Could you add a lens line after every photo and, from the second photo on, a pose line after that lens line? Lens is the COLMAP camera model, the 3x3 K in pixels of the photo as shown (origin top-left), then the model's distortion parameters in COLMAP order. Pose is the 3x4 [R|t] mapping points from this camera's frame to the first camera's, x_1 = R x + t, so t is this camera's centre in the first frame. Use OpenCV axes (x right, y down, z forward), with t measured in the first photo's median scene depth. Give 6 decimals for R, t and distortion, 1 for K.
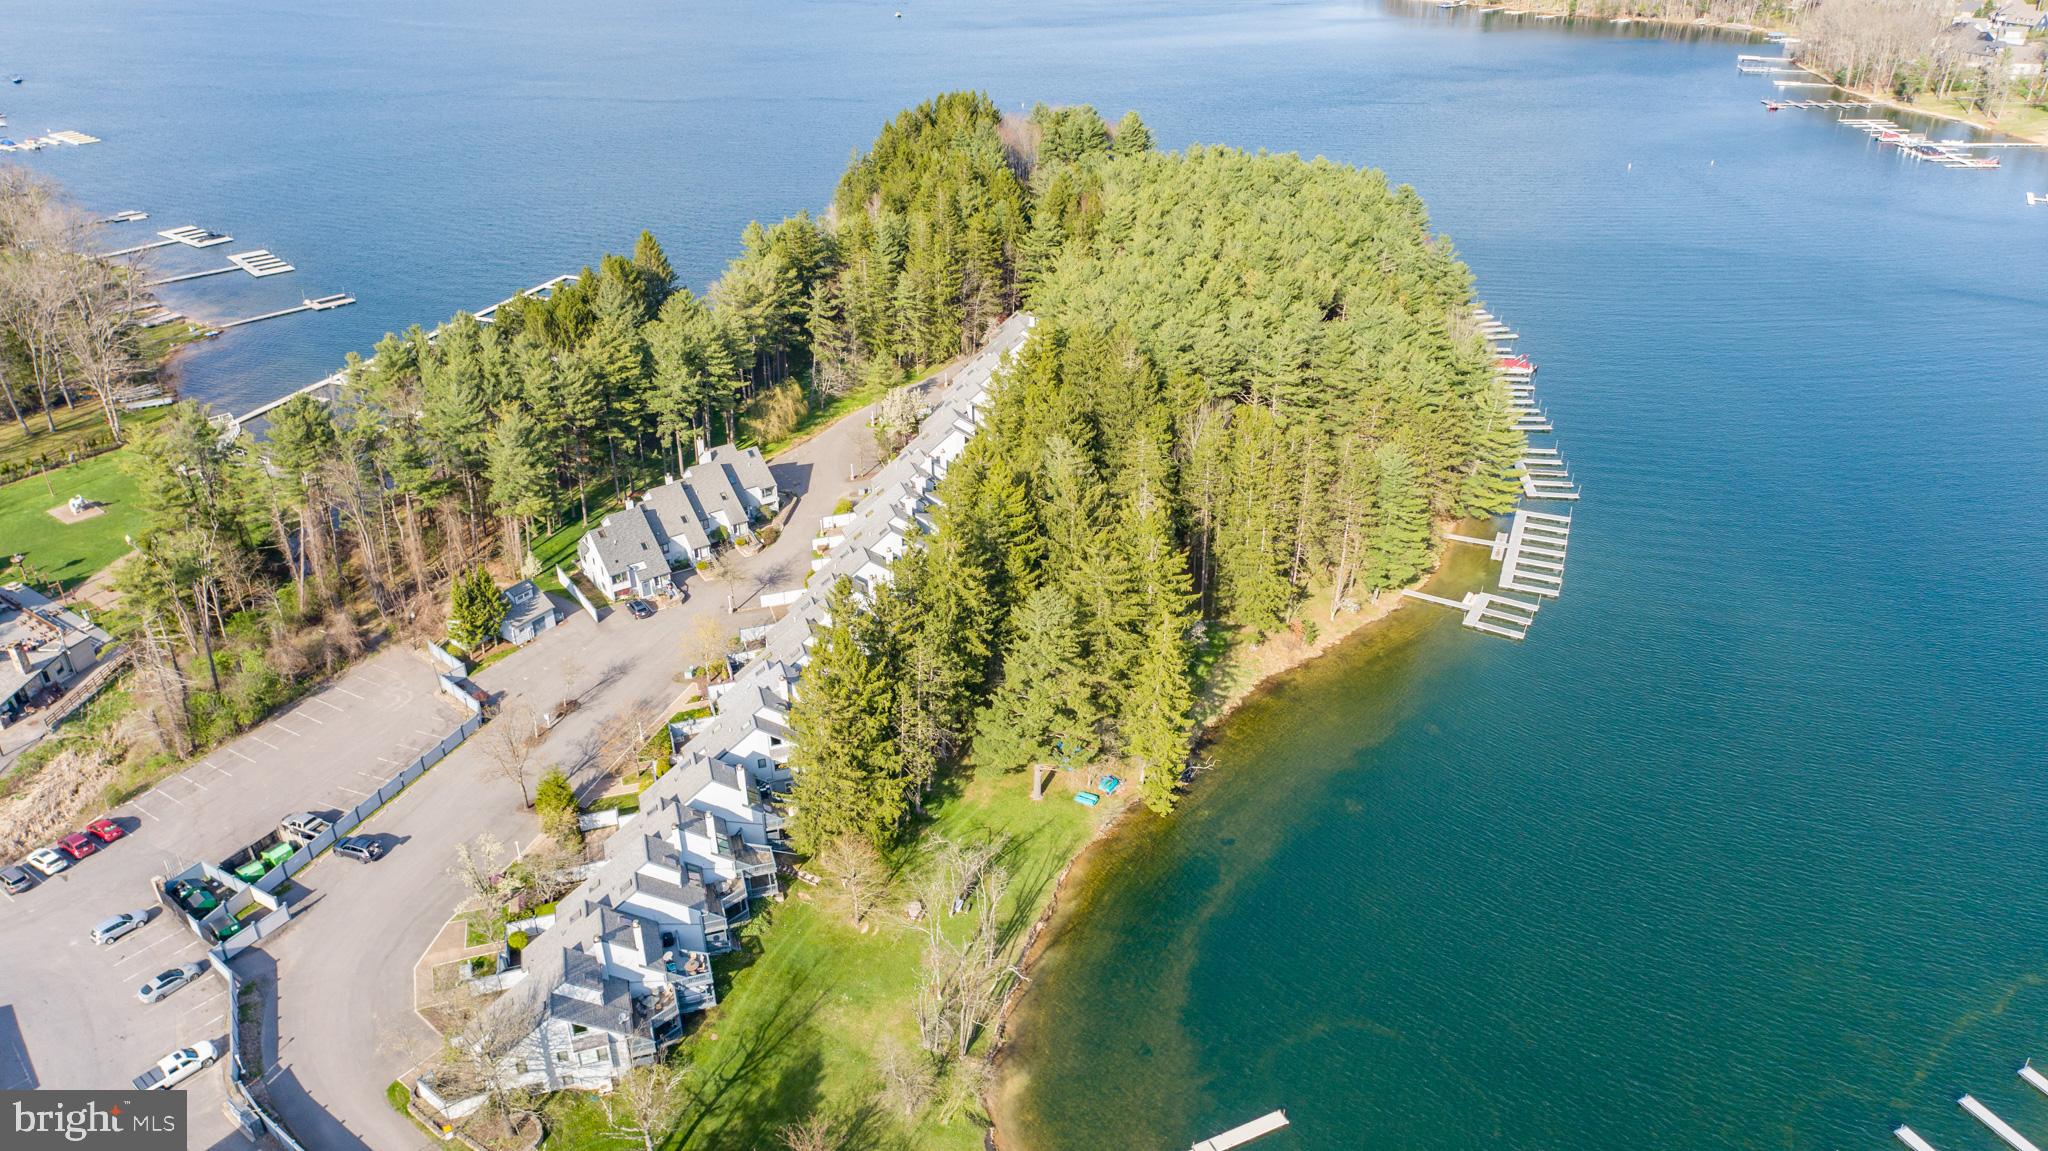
lens RADIAL K [[1389.9, 0, 1020.3], [0, 1389.9, 570.6], [0, 0, 1]] dist [-0.013635, 0.012271]
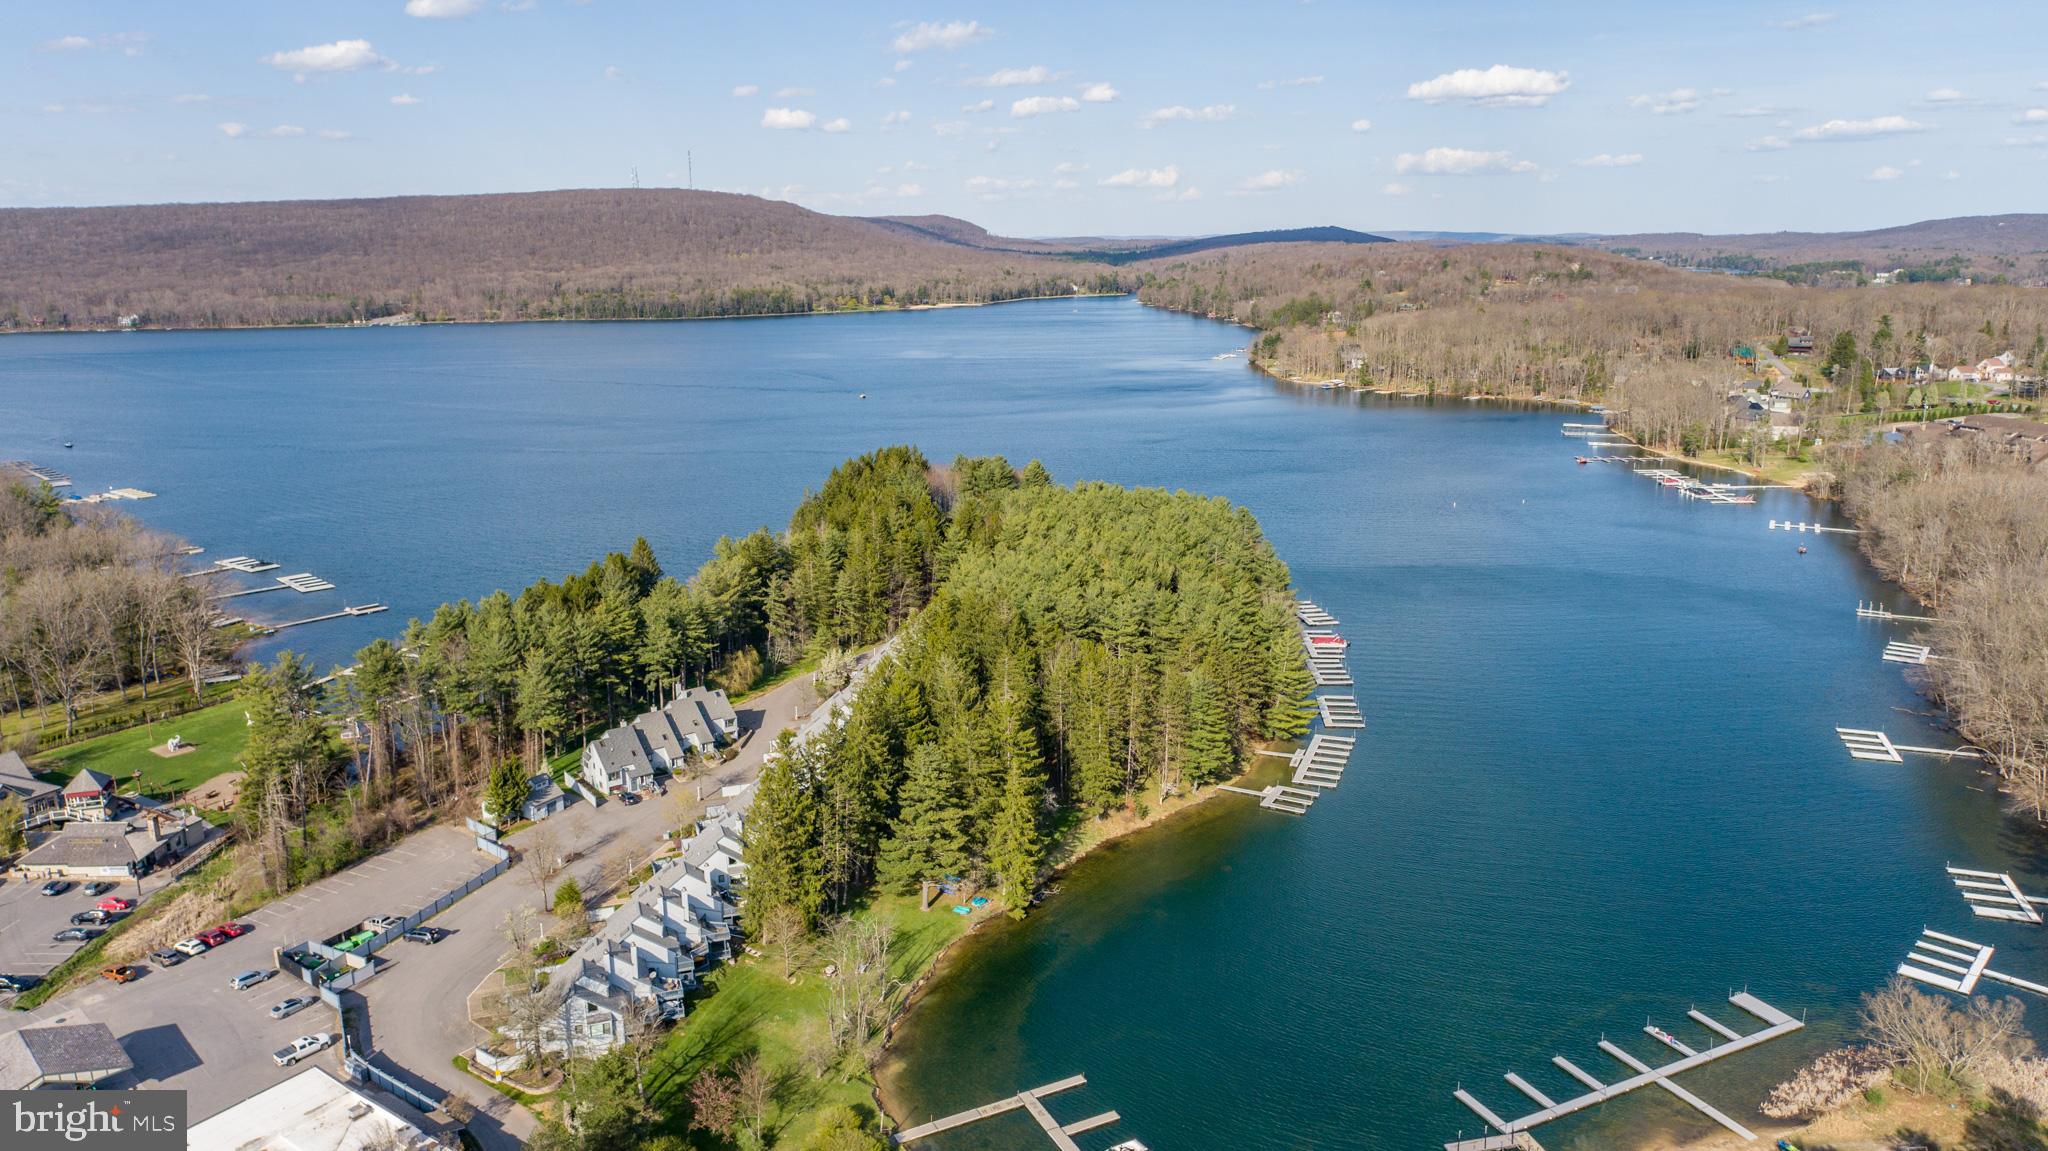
lens RADIAL K [[1389.9, 0, 1020.4], [0, 1389.9, 580.2], [0, 0, 1]] dist [-0.013635, 0.012271]
pose [[0.999445, -0.008371, 0.032248, 0.052481], [0.016266, 0.967321, -0.253032, 0.162756], [-0.029076, 0.253416, 0.966920, -0.318691]]
